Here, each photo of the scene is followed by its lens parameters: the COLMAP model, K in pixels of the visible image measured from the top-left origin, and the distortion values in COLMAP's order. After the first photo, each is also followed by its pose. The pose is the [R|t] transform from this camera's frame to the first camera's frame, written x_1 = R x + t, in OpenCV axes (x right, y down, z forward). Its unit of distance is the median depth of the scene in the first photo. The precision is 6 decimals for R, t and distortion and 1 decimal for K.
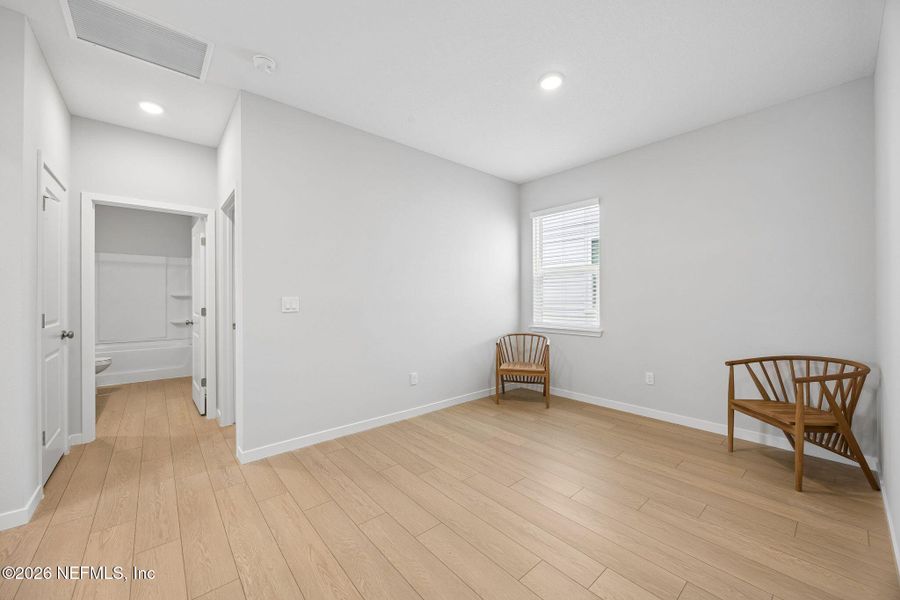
lens RADIAL K [[343.5, 0, 452.0], [0, 343.5, 297.4], [0, 0, 1]] dist [-0.002510, -0.000286]
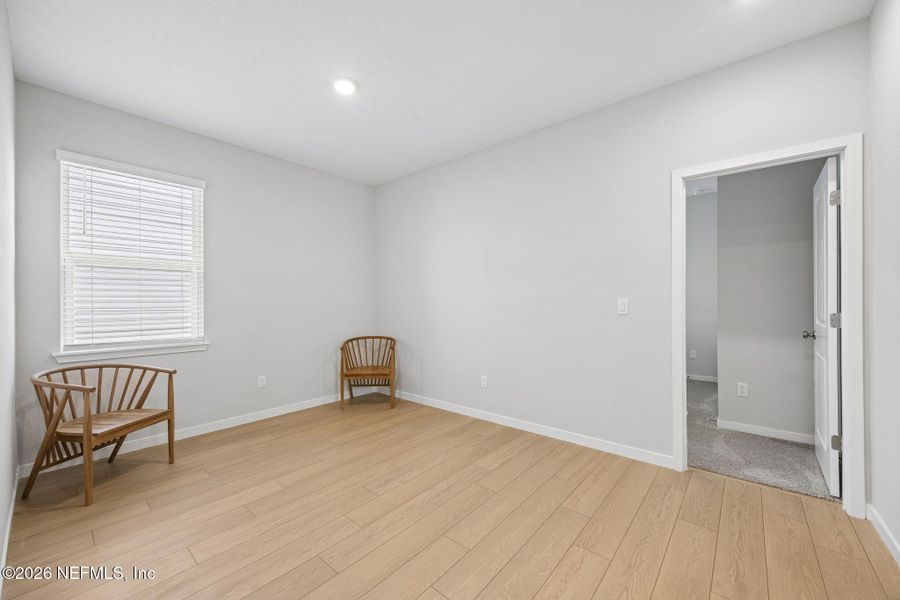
lens RADIAL K [[343.5, 0, 452.0], [0, 343.5, 297.4], [0, 0, 1]] dist [-0.002510, -0.000286]
pose [[-0.138216, 0.017578, 0.990246, -0.635669], [0.006563, 0.999837, -0.016832, 0.008460], [-0.990380, 0.004173, -0.138309, 0.709199]]
